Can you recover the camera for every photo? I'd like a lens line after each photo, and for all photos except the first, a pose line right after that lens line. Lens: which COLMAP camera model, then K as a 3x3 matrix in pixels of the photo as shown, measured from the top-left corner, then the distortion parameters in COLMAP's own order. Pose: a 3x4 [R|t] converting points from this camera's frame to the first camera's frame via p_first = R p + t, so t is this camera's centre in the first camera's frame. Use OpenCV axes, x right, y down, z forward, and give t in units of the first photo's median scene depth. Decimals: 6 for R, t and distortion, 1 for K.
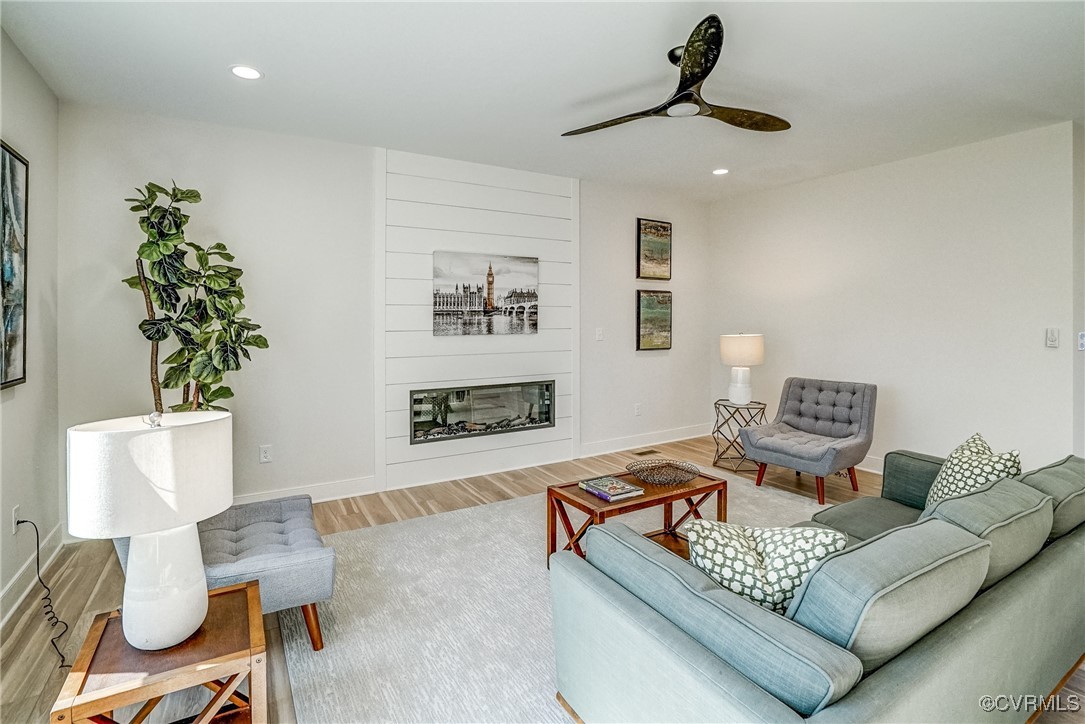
lens RADIAL K [[534.1, 0, 543.8], [0, 534.1, 326.6], [0, 0, 1]] dist [-0.073448, 0.043294]
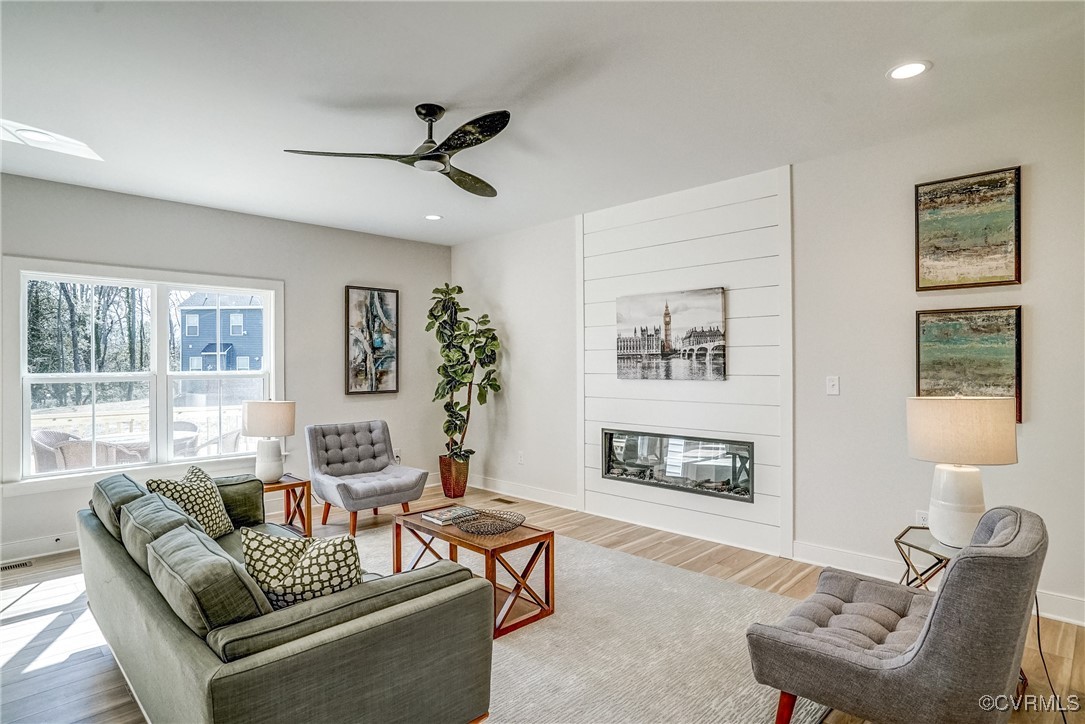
lens RADIAL K [[613.5, 0, 533.4], [0, 613.5, 373.0], [0, 0, 1]] dist [0.002358, 0.000255]
pose [[0.209019, 0.017530, -0.977755, 0.881491], [-0.009610, 0.999828, 0.015872, -0.010905], [0.977864, 0.006079, 0.209151, 0.551094]]
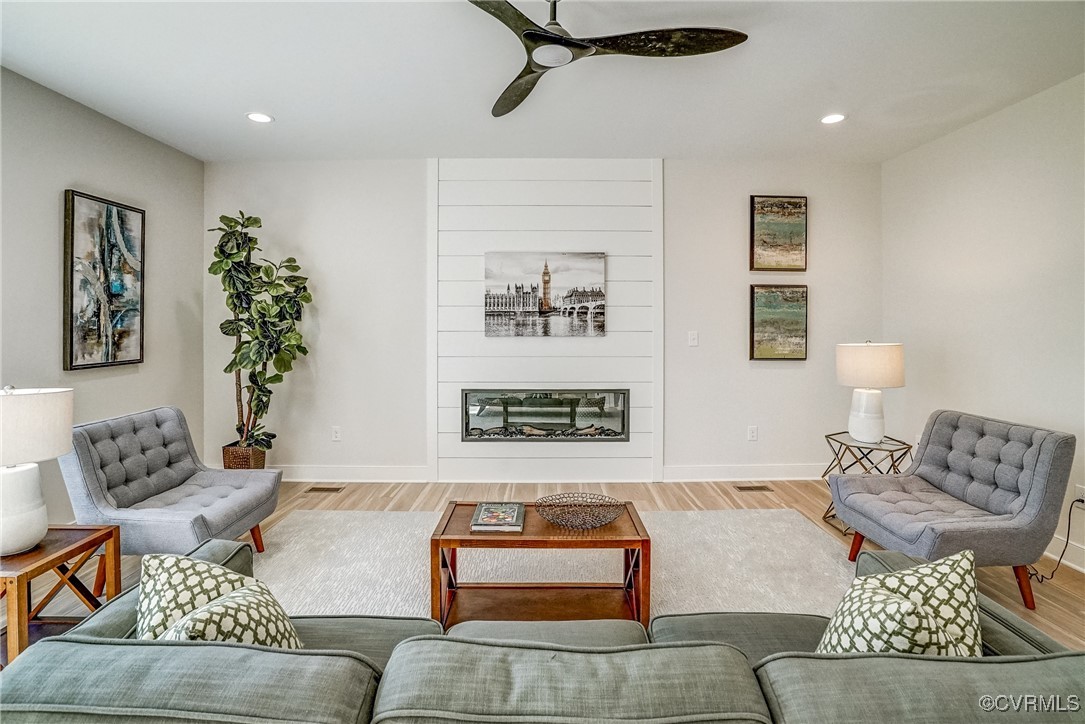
lens RADIAL K [[534.1, 0, 543.8], [0, 534.1, 326.6], [0, 0, 1]] dist [-0.073448, 0.043294]
pose [[0.853706, 0.009463, -0.520669, 0.389205], [-0.010441, 0.999945, 0.001053, -0.003530], [0.520651, 0.004537, 0.853758, 0.185610]]
